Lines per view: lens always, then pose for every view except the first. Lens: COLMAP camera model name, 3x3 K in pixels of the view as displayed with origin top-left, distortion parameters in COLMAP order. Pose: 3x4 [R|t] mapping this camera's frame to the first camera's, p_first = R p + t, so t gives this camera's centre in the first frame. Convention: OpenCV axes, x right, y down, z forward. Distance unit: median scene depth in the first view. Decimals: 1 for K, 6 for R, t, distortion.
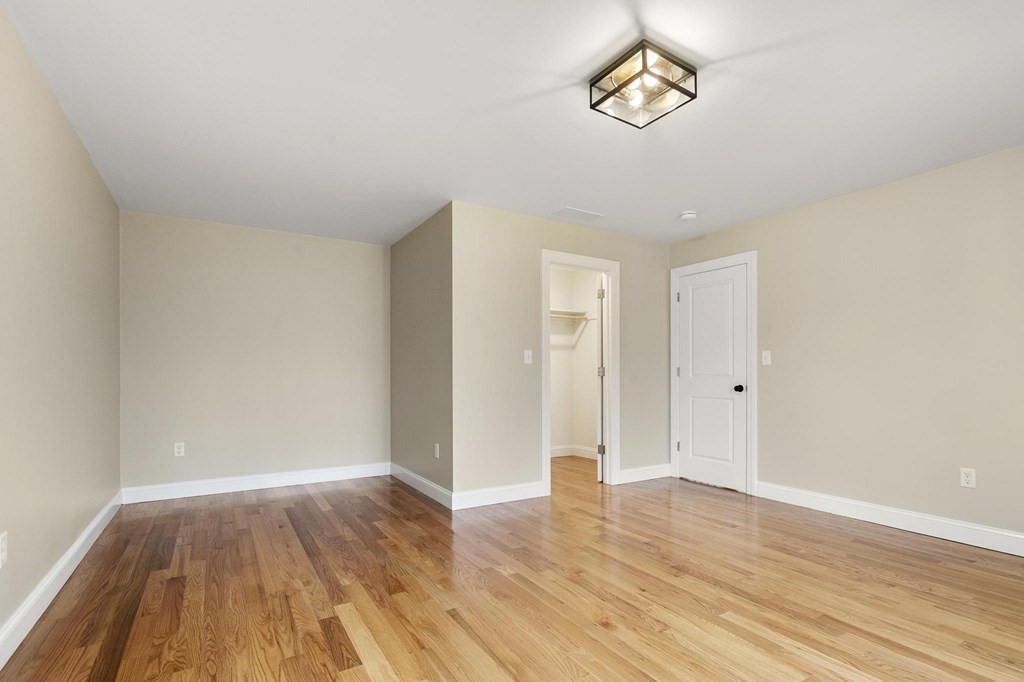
lens RADIAL K [[467.0, 0, 500.7], [0, 467.0, 373.8], [0, 0, 1]] dist [0.008837, -0.001771]
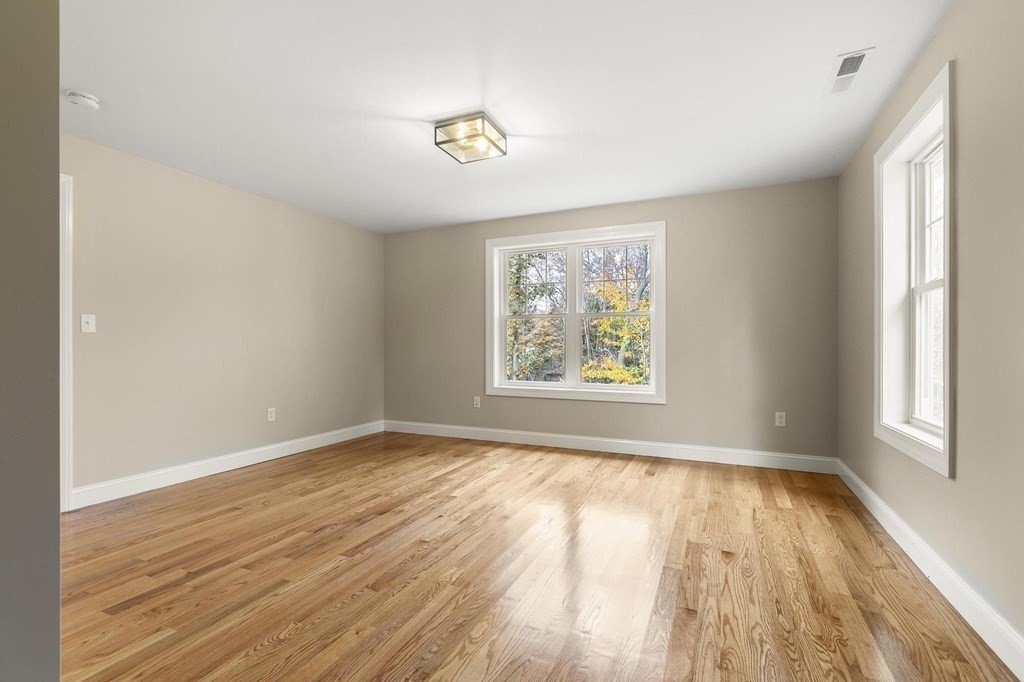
lens RADIAL K [[467.0, 0, 510.4], [0, 467.0, 344.3], [0, 0, 1]] dist [0.008837, -0.001771]
pose [[-0.562994, 0.003027, 0.826456, -0.741384], [-0.000620, 0.999991, -0.004085, 0.002734], [-0.826461, -0.002813, -0.562987, 1.362817]]
